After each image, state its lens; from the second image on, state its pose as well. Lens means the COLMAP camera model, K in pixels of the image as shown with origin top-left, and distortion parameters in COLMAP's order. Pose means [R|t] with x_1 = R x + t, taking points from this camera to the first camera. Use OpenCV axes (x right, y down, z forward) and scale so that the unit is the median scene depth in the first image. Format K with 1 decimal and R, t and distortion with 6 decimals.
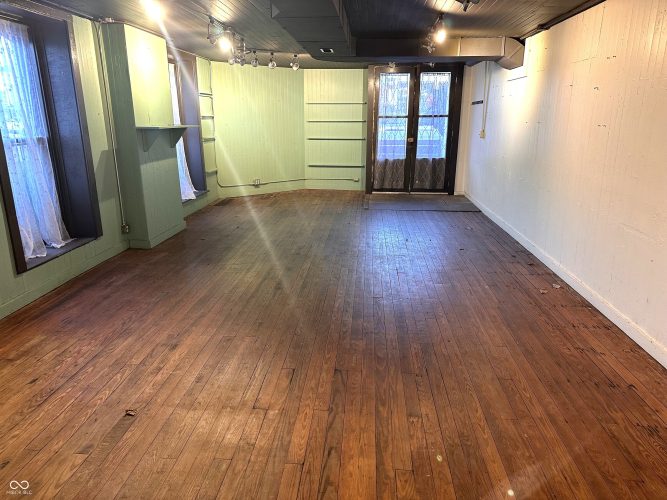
lens RADIAL K [[466.4, 0, 333.4], [0, 466.4, 251.6], [0, 0, 1]] dist [0.054664, -0.000661]
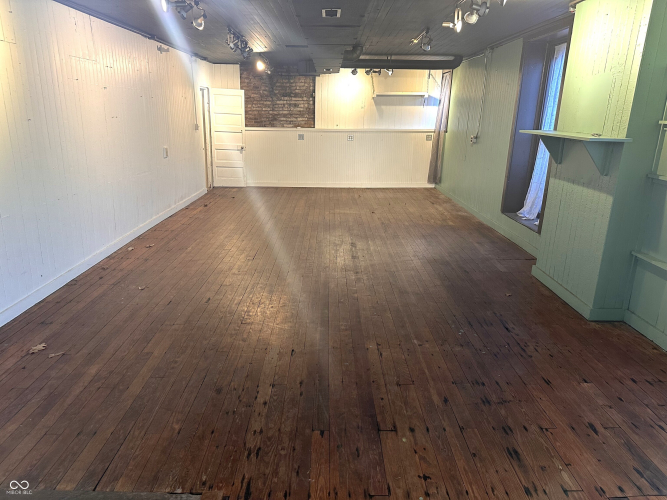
lens RADIAL K [[466.4, 0, 332.6], [0, 466.4, 249.9], [0, 0, 1]] dist [0.054664, -0.000661]
pose [[-0.996691, 0.006793, -0.081002, 0.042874], [-0.038453, 0.838546, 0.543472, -0.551887], [0.071616, 0.544788, -0.835510, 1.861865]]
